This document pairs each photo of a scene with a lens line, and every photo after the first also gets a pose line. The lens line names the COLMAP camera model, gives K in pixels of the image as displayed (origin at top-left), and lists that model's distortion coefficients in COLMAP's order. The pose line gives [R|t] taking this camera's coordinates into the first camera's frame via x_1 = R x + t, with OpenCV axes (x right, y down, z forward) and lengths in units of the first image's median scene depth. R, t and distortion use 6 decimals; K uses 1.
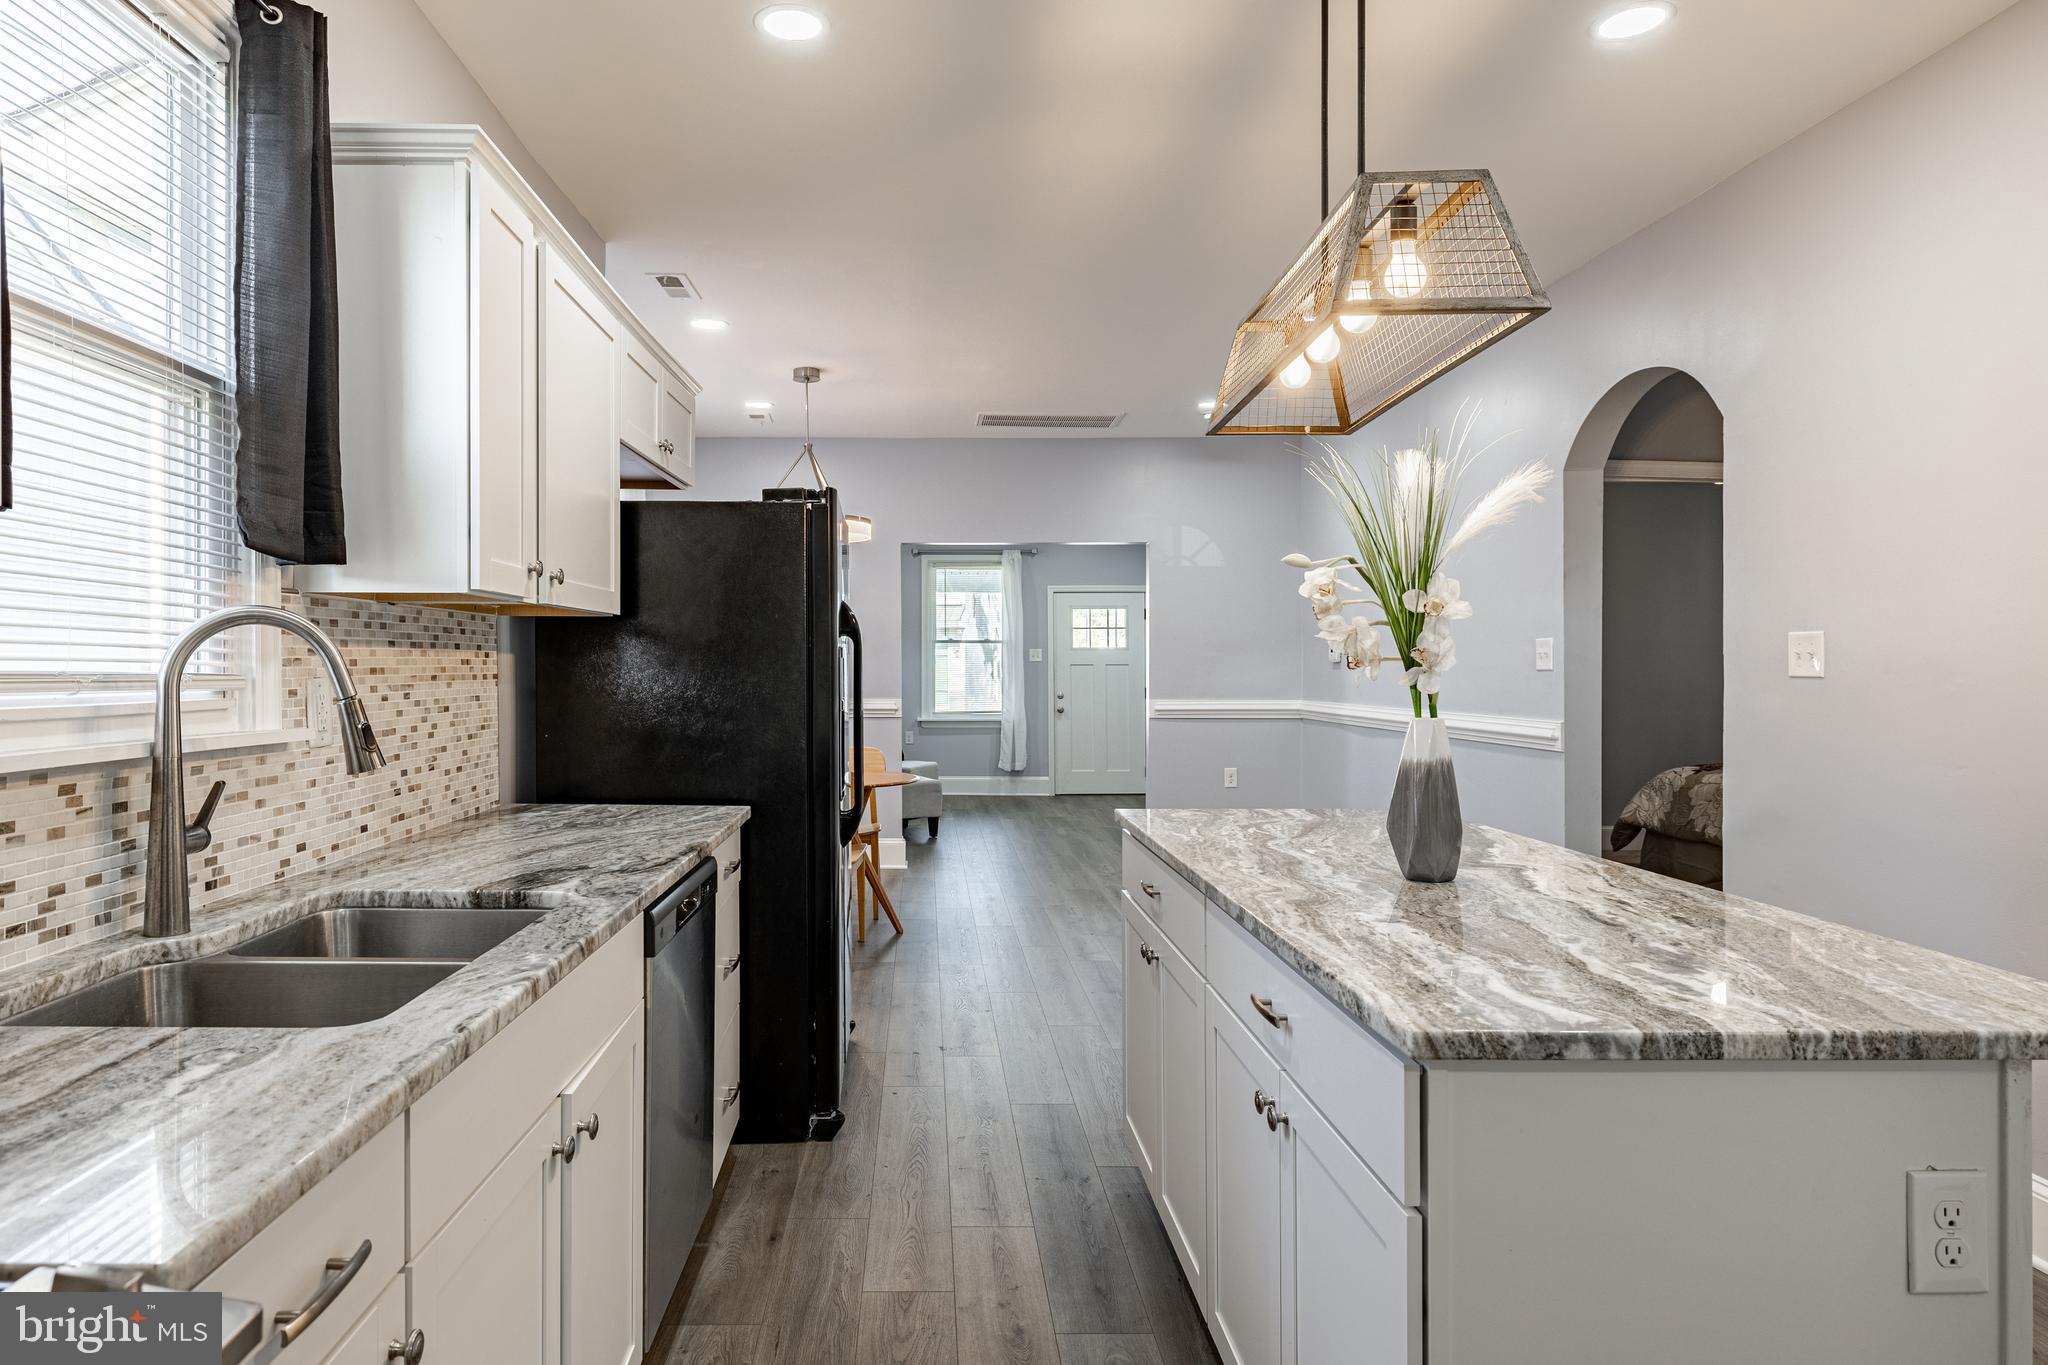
lens RADIAL K [[1199.0, 0, 934.8], [0, 1199.0, 656.0], [0, 0, 1]] dist [-0.001446, 0.002560]
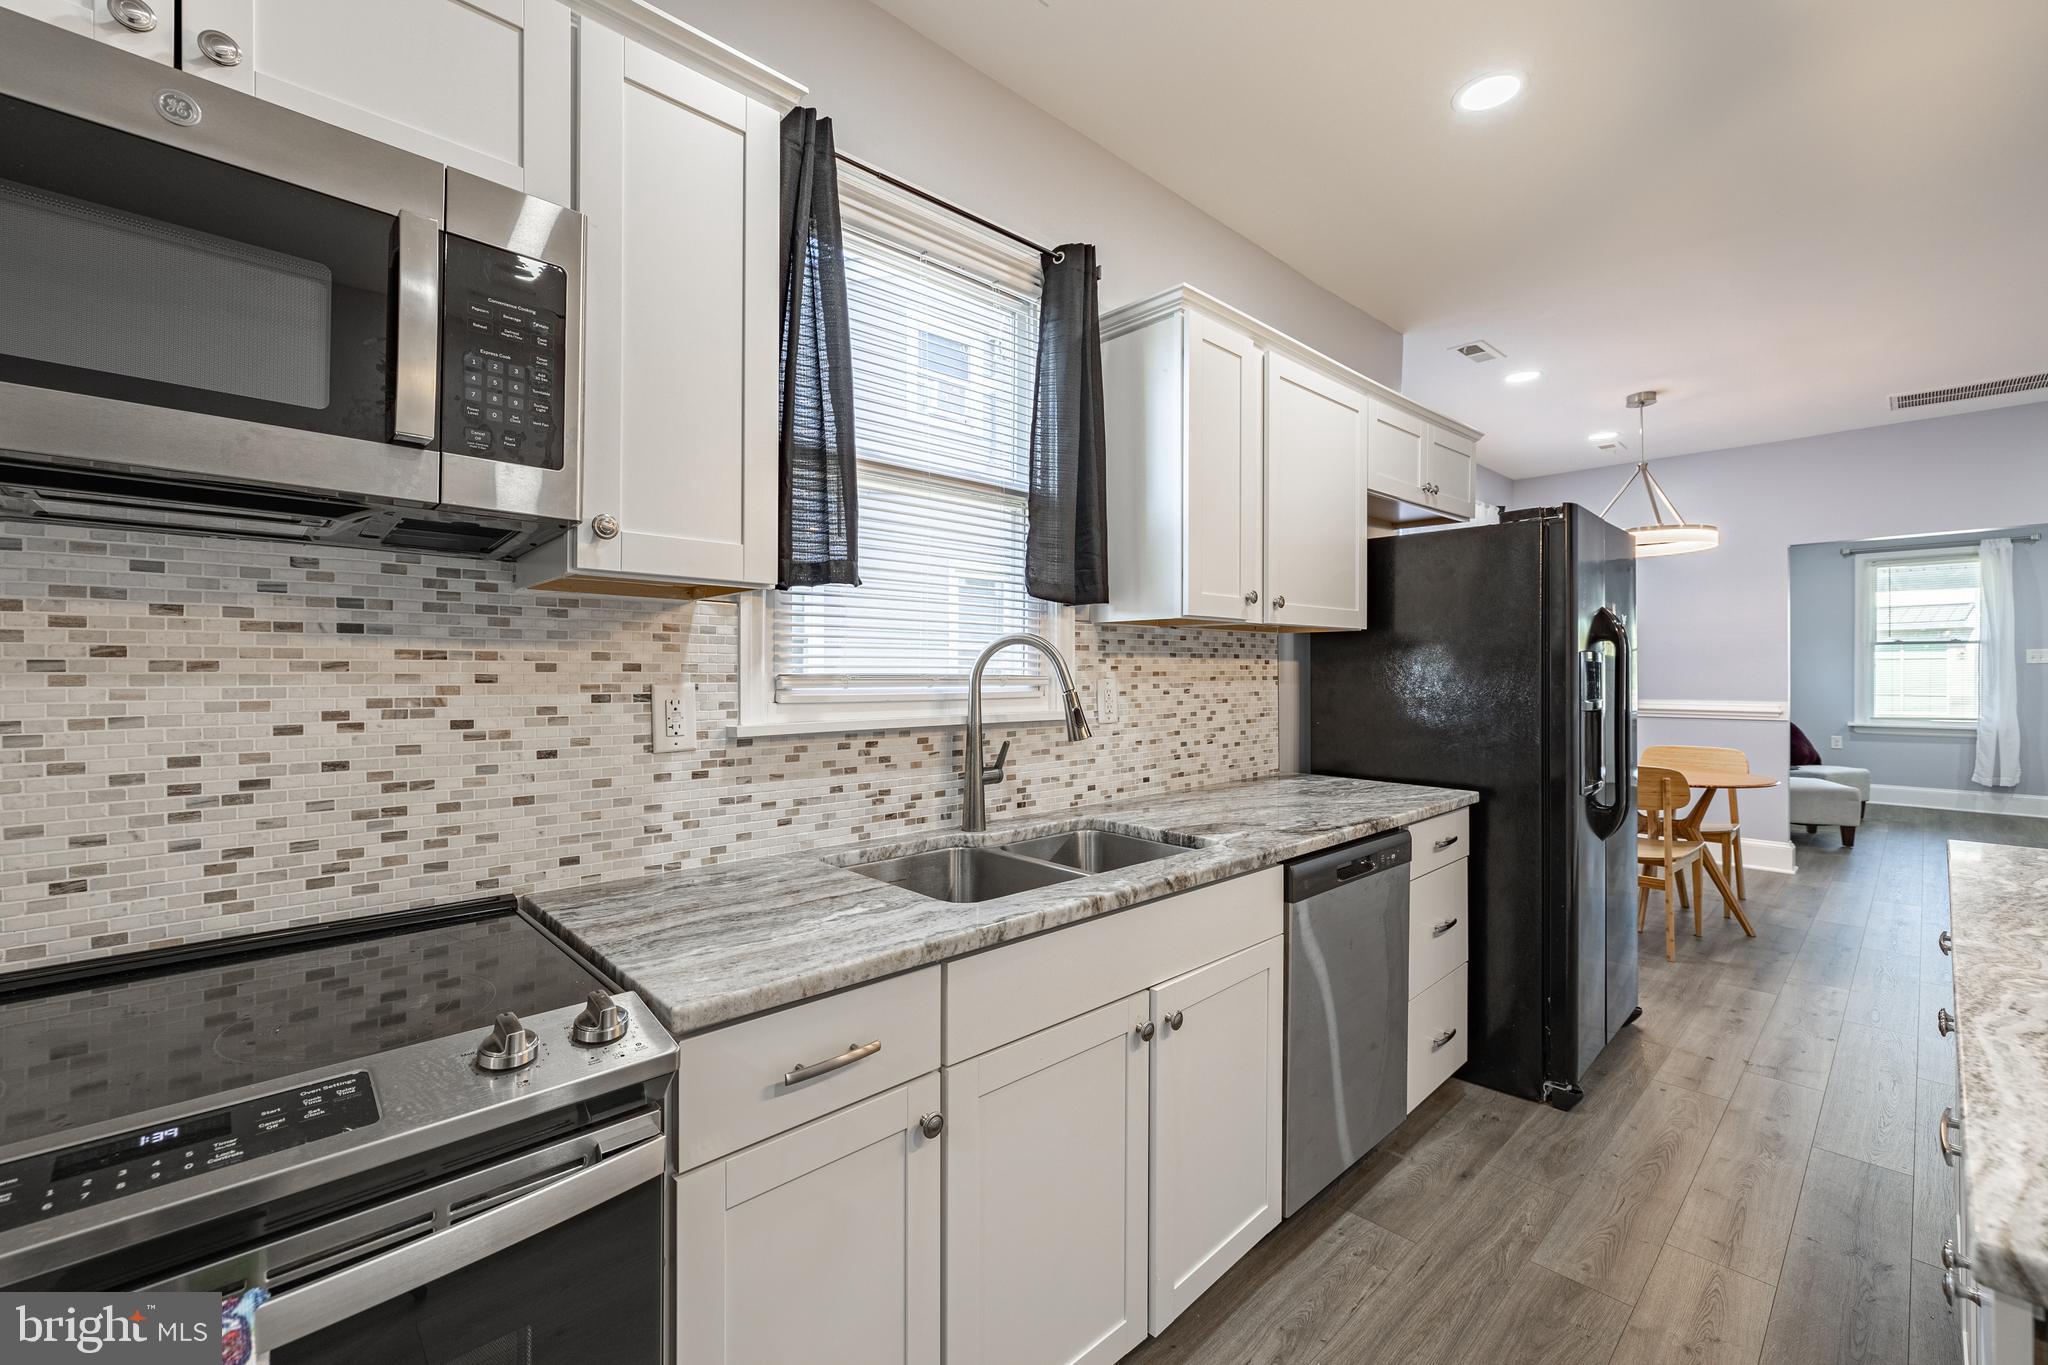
lens RADIAL K [[859.4, 0, 1021.6], [0, 859.4, 666.2], [0, 0, 1]] dist [0.000946, 0.000457]
pose [[0.680529, -0.005068, -0.732704, 0.191456], [0.007775, 0.999970, 0.000304, 0.001597], [0.732680, -0.005904, 0.680548, 0.154436]]
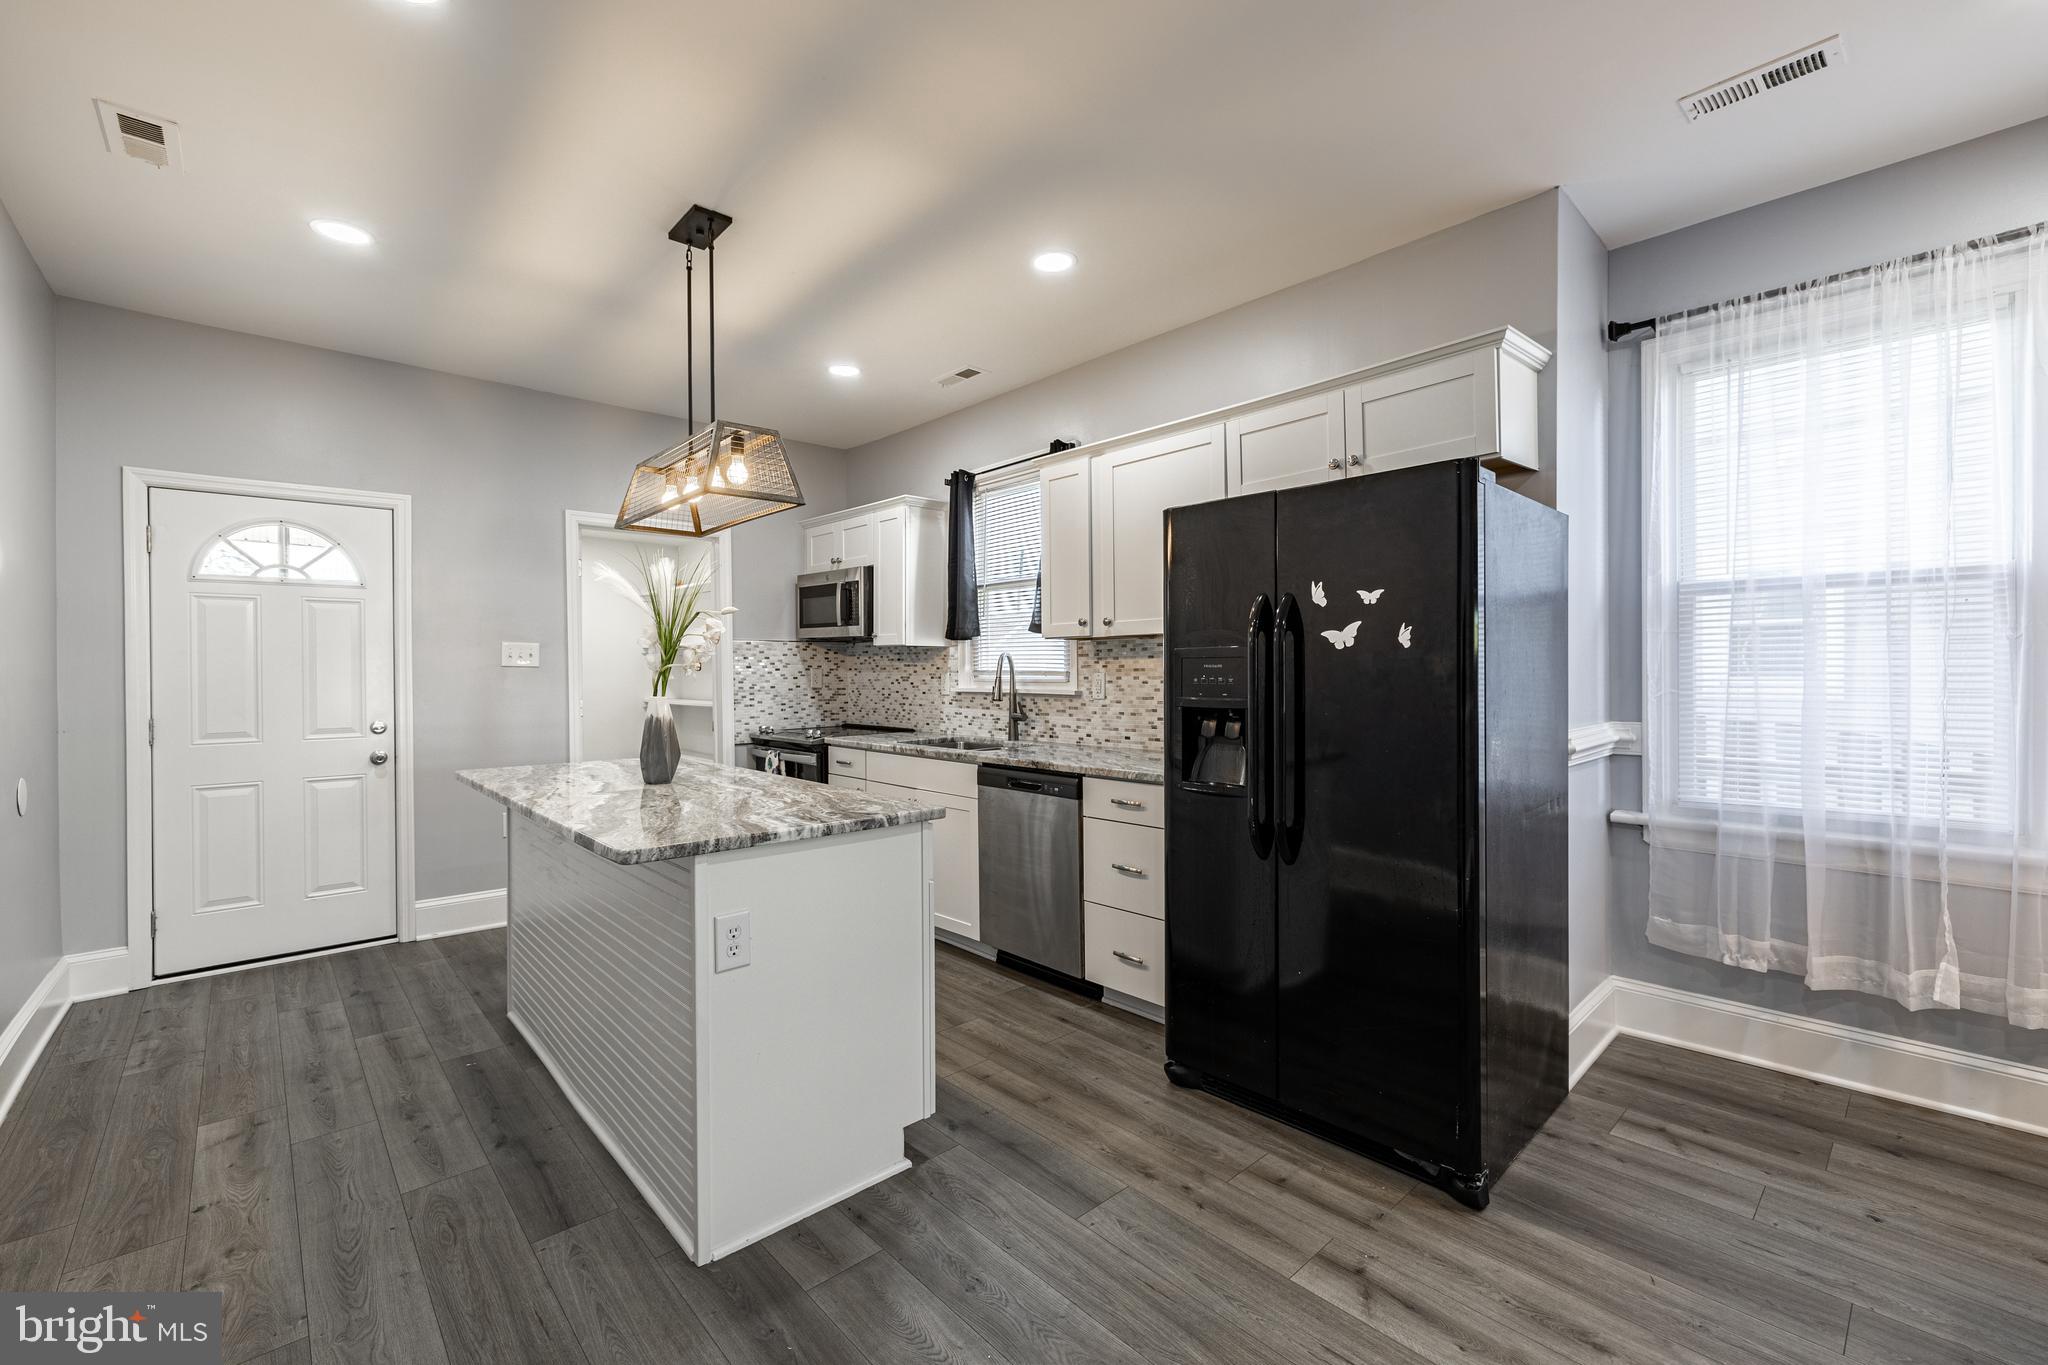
lens RADIAL K [[853.6, 0, 1024.2], [0, 853.6, 676.6], [0, 0, 1]] dist [0.000633, 0.000168]
pose [[-0.745664, 0.009429, -0.666255, 0.732068], [0.012092, 0.999927, 0.000618, 0.021361], [0.666212, -0.007595, -0.745723, 2.000385]]
